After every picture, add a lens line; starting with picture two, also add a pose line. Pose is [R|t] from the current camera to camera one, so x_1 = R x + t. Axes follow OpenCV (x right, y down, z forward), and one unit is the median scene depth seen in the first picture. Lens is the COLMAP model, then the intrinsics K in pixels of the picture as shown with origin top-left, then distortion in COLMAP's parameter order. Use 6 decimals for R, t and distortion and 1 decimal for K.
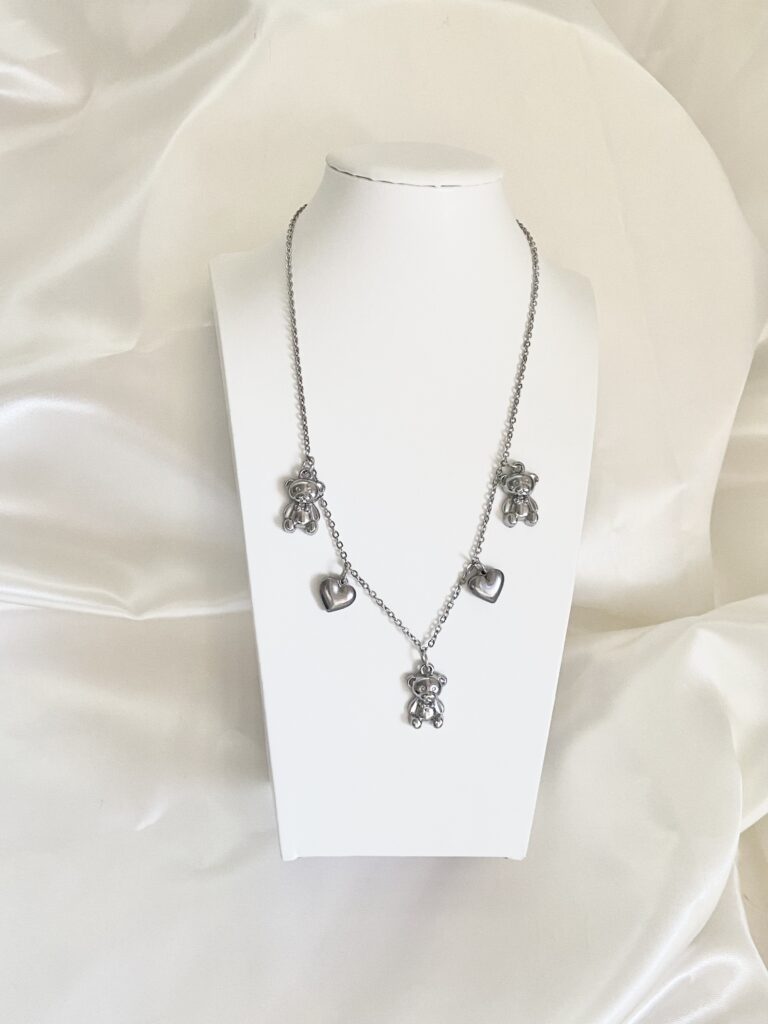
lens RADIAL K [[1238.6, 0, 384.0], [0, 1238.6, 512.0], [0, 0, 1]] dist [0.014521, -0.010445]
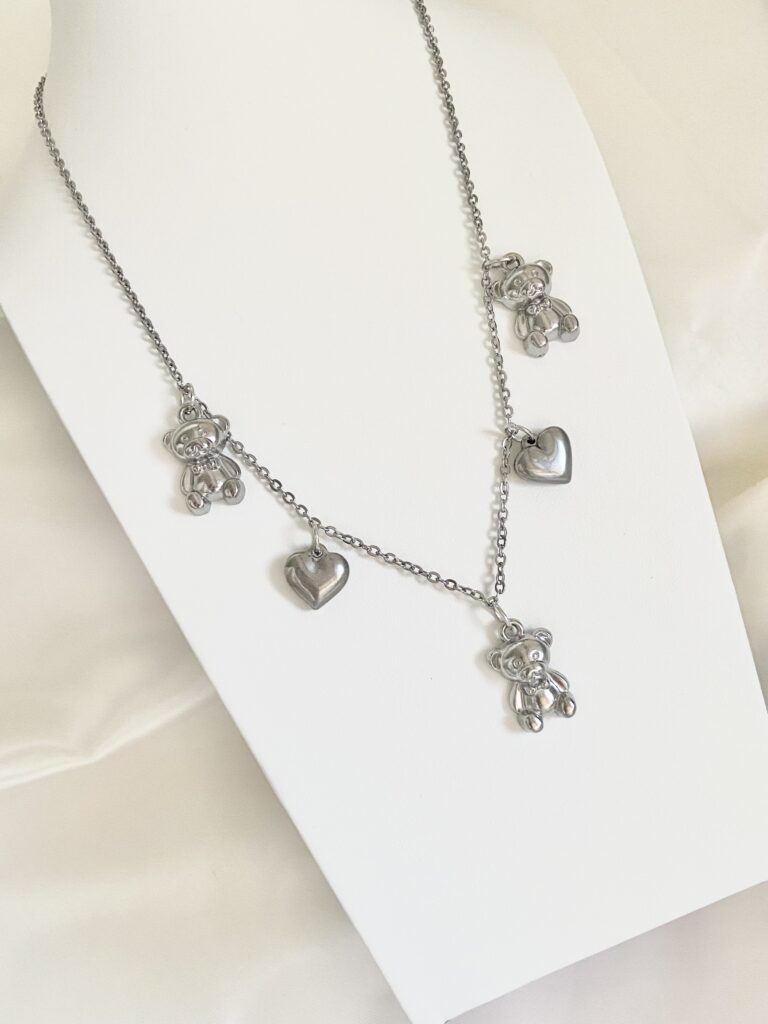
lens RADIAL K [[1238.6, 0, 384.0], [0, 1238.6, 512.0], [0, 0, 1]] dist [0.014521, -0.010445]
pose [[0.910304, -0.412504, -0.034440, 0.023071], [0.409023, 0.909159, -0.078296, 0.096820], [0.063609, 0.057186, 0.996335, 0.411969]]
